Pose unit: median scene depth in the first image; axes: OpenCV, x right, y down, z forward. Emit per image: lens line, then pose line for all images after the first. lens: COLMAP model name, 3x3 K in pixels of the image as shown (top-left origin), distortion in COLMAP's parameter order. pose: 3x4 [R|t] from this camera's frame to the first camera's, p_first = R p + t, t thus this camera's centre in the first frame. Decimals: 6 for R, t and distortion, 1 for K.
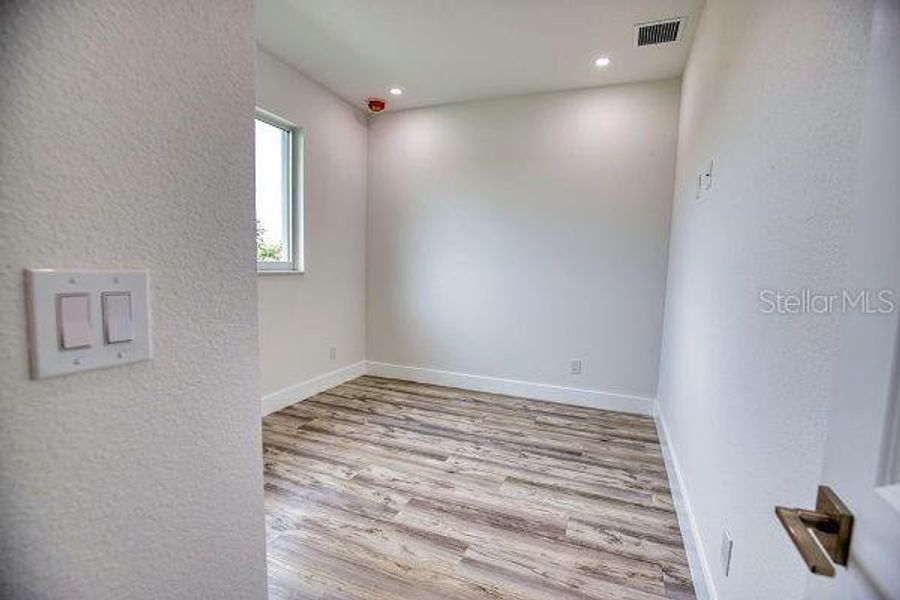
lens RADIAL K [[411.0, 0, 454.1], [0, 411.0, 305.2], [0, 0, 1]] dist [-0.035052, 0.006368]
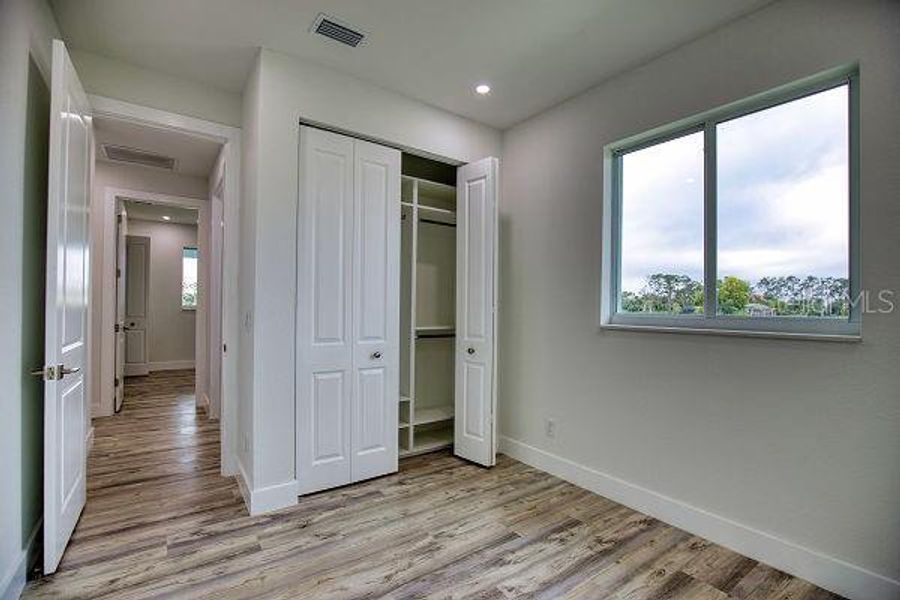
lens RADIAL K [[411.0, 0, 454.1], [0, 411.0, 305.2], [0, 0, 1]] dist [-0.035052, 0.006368]
pose [[-0.539062, -0.042592, -0.841189, 0.426809], [-0.115000, 0.993090, 0.023413, -0.103290], [0.834378, 0.109357, -0.540235, 1.219883]]
